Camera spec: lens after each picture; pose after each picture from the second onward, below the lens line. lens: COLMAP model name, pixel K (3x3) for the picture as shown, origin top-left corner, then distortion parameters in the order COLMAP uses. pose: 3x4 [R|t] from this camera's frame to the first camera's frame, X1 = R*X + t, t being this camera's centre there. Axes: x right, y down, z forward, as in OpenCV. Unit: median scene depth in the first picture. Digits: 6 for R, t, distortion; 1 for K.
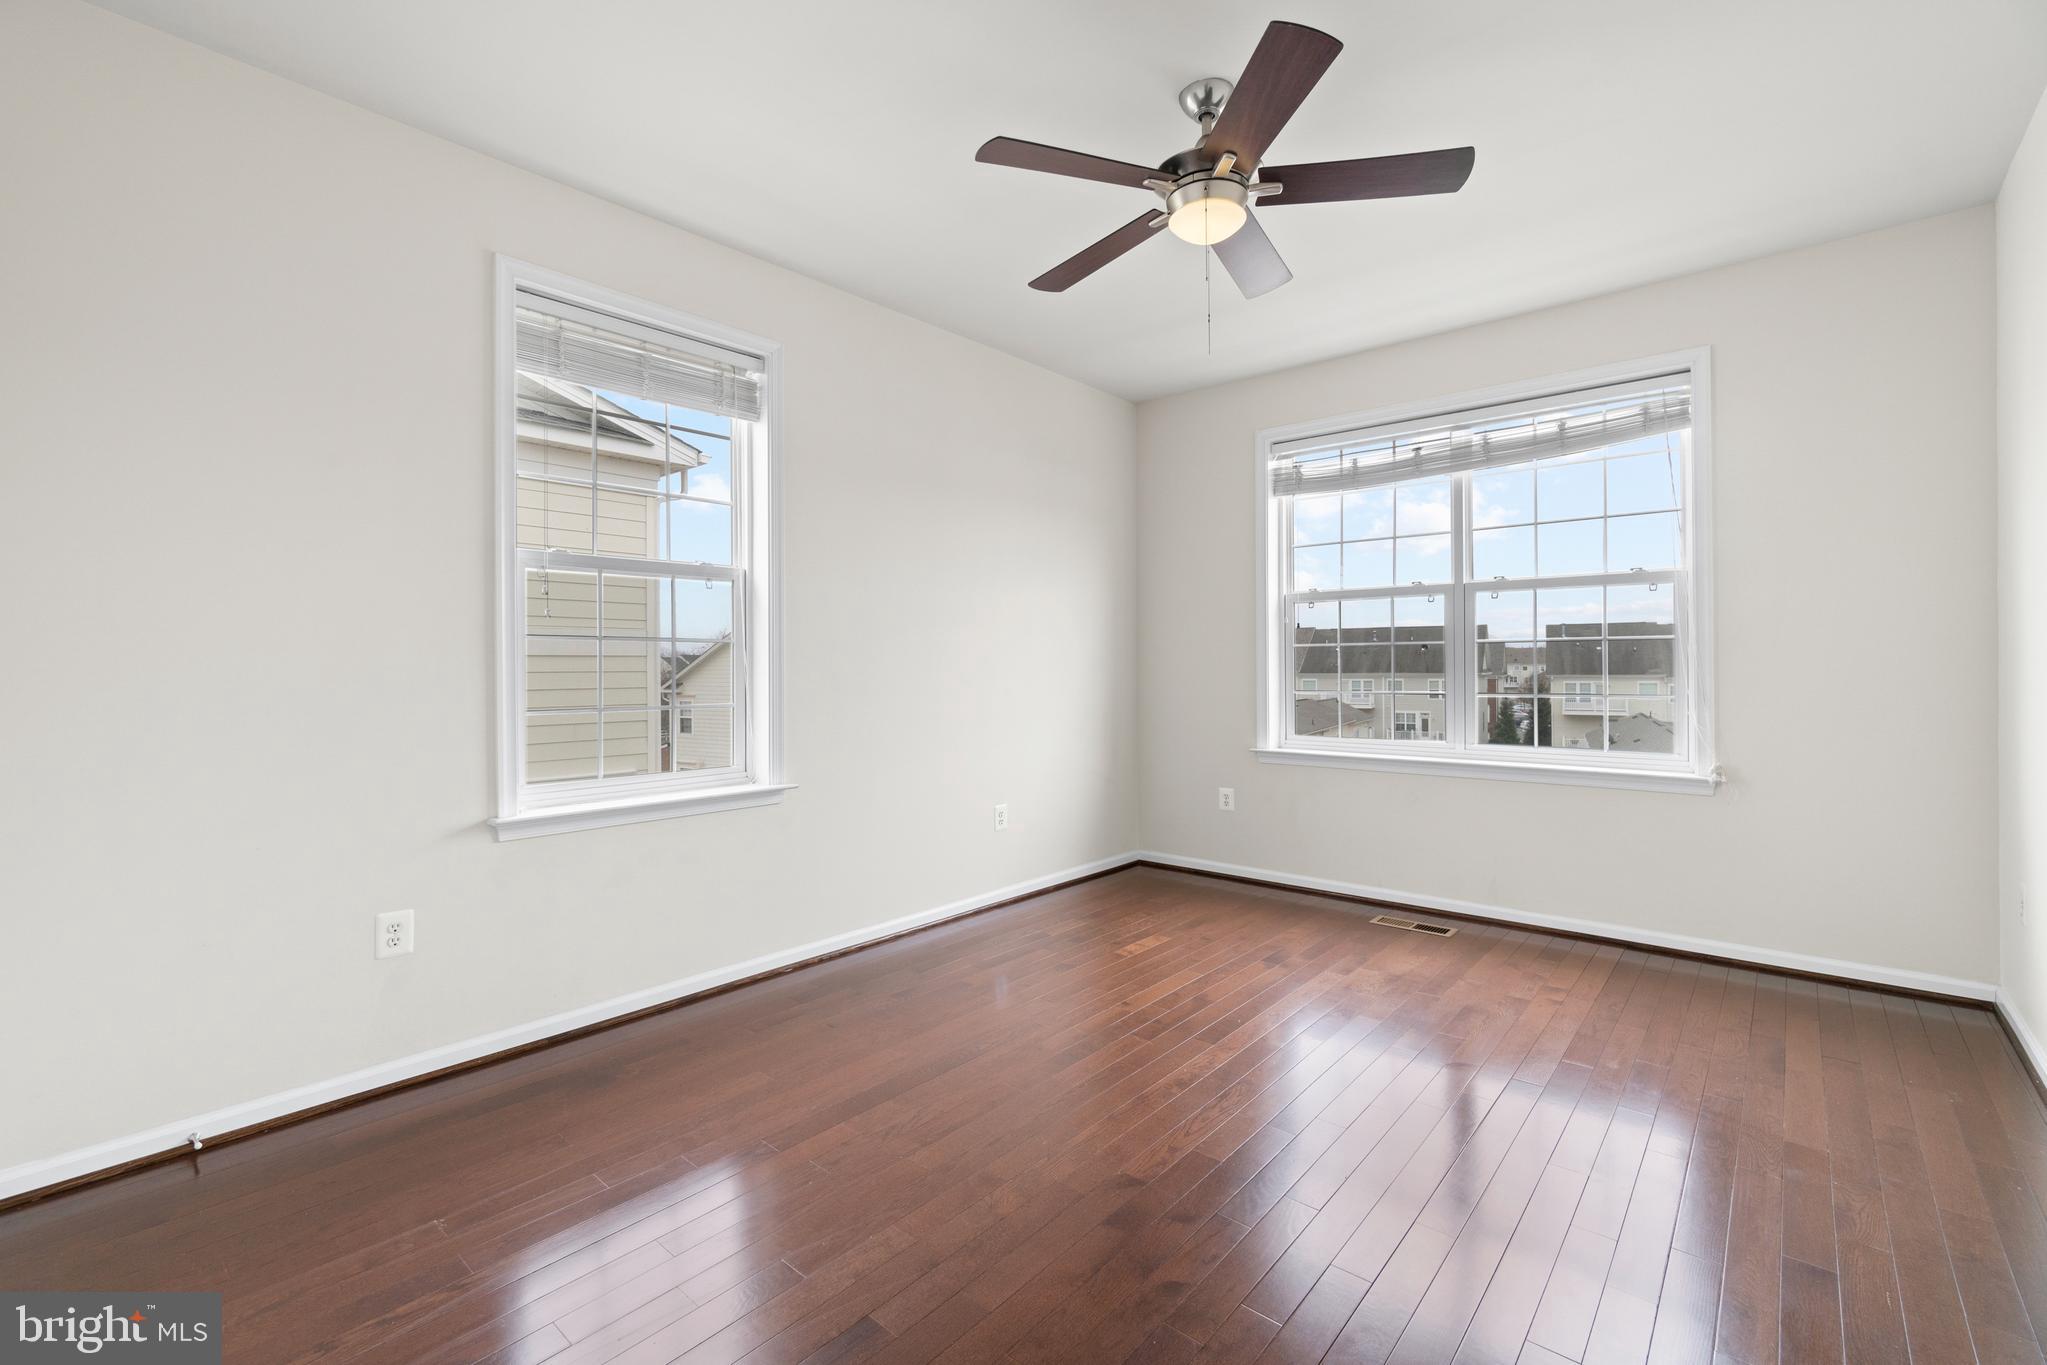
lens RADIAL K [[878.4, 0, 1022.6], [0, 878.4, 658.0], [0, 0, 1]] dist [-0.003858, 0.000285]
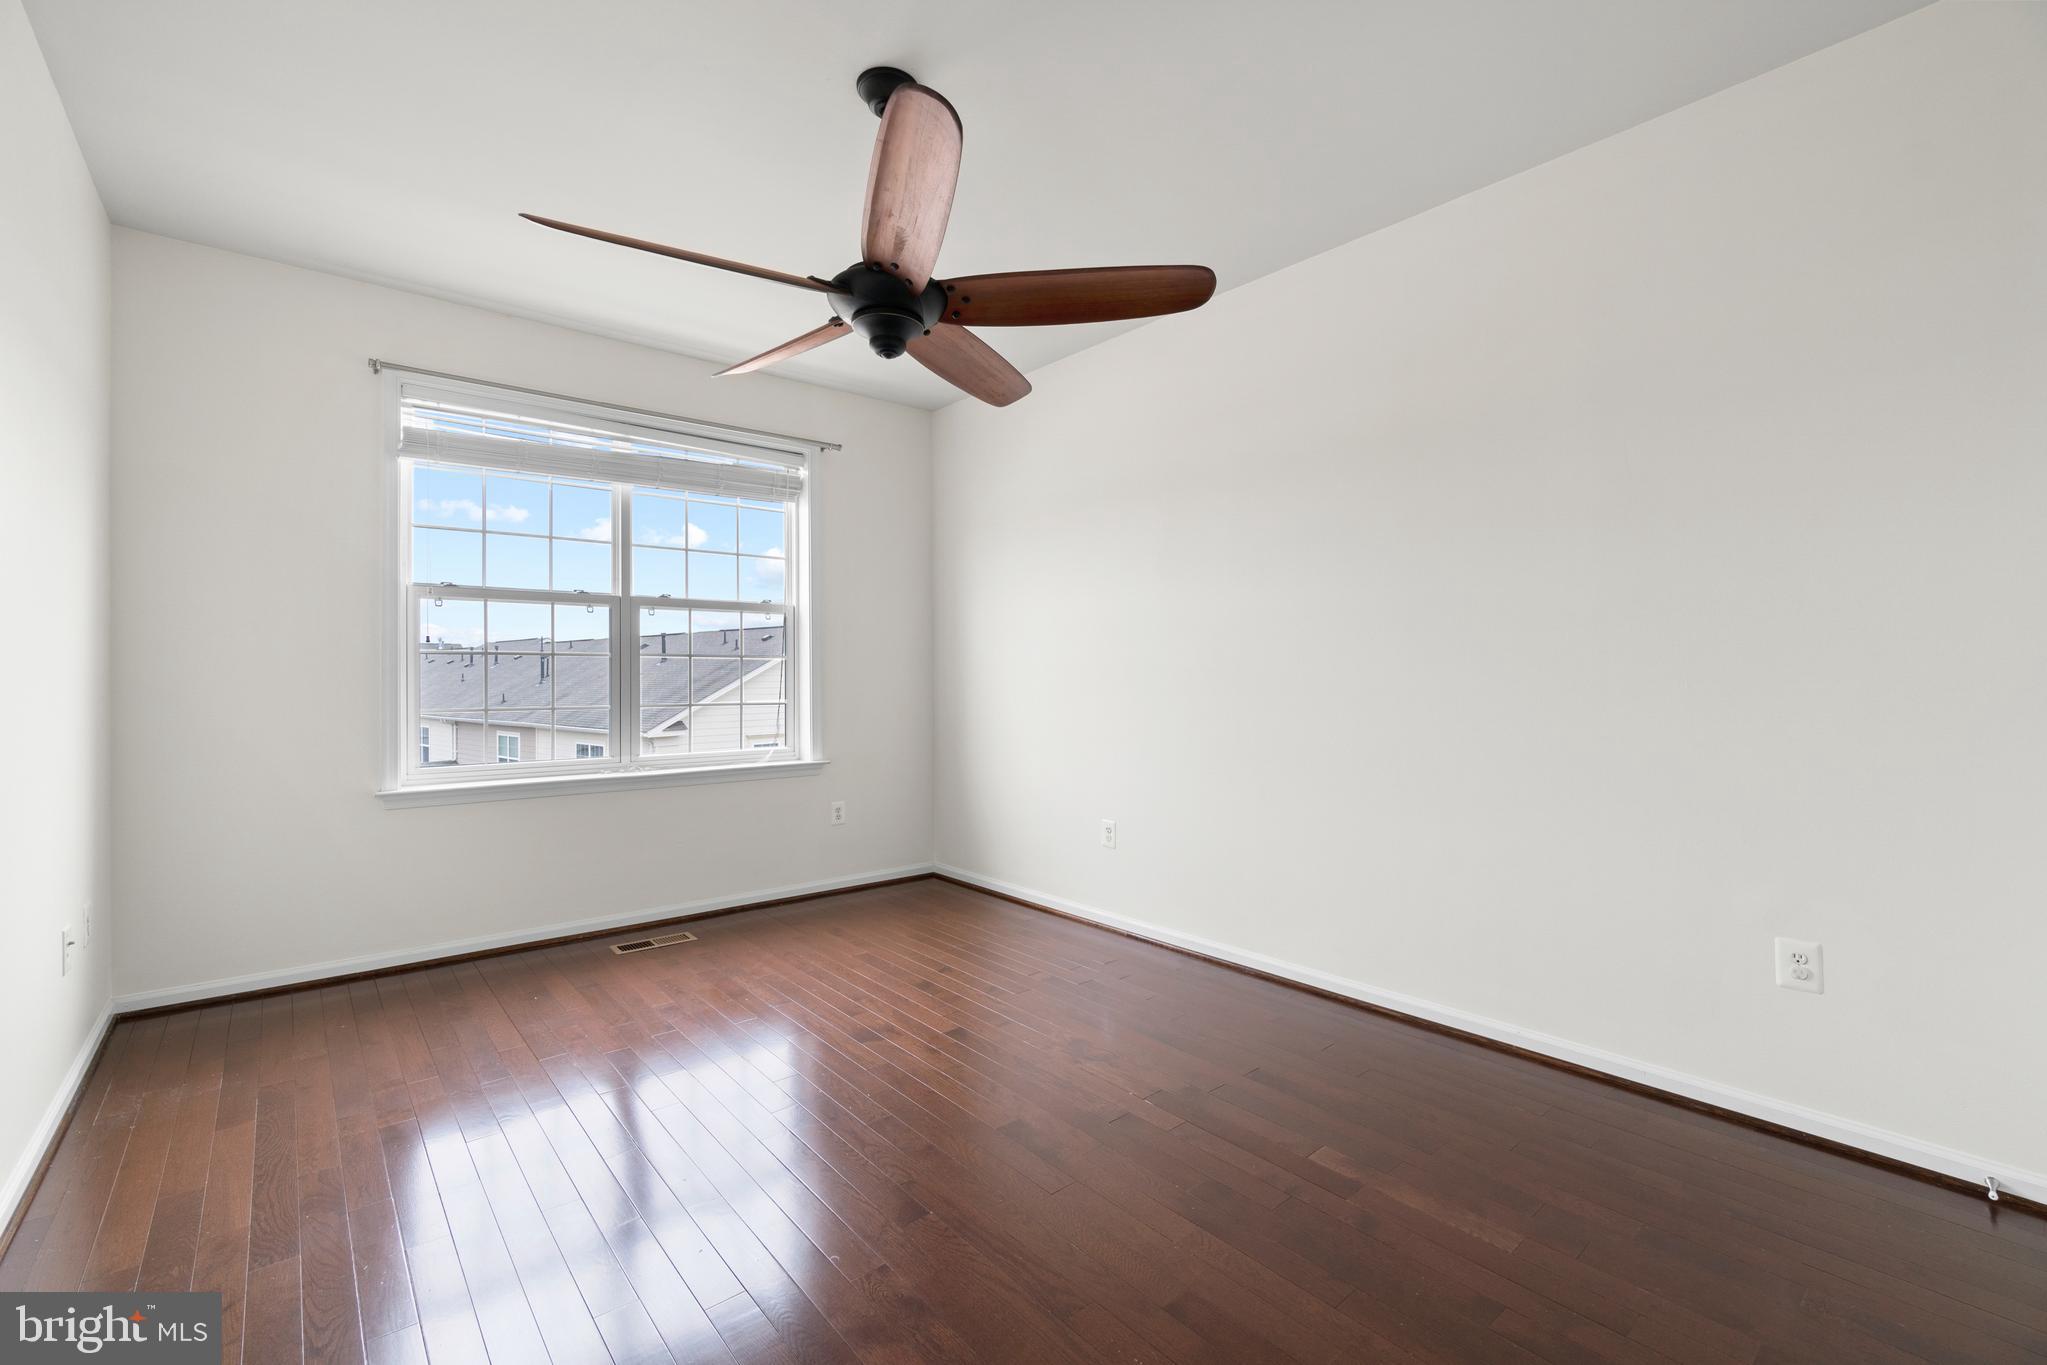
lens RADIAL K [[890.1, 0, 1036.6], [0, 890.1, 682.0], [0, 0, 1]] dist [-0.000415, 0.000215]
pose [[0.148900, -0.002998, 0.988848, -0.429396], [-0.004550, 0.999983, 0.003717, 0.006666], [-0.988842, -0.005053, 0.148884, 0.382997]]
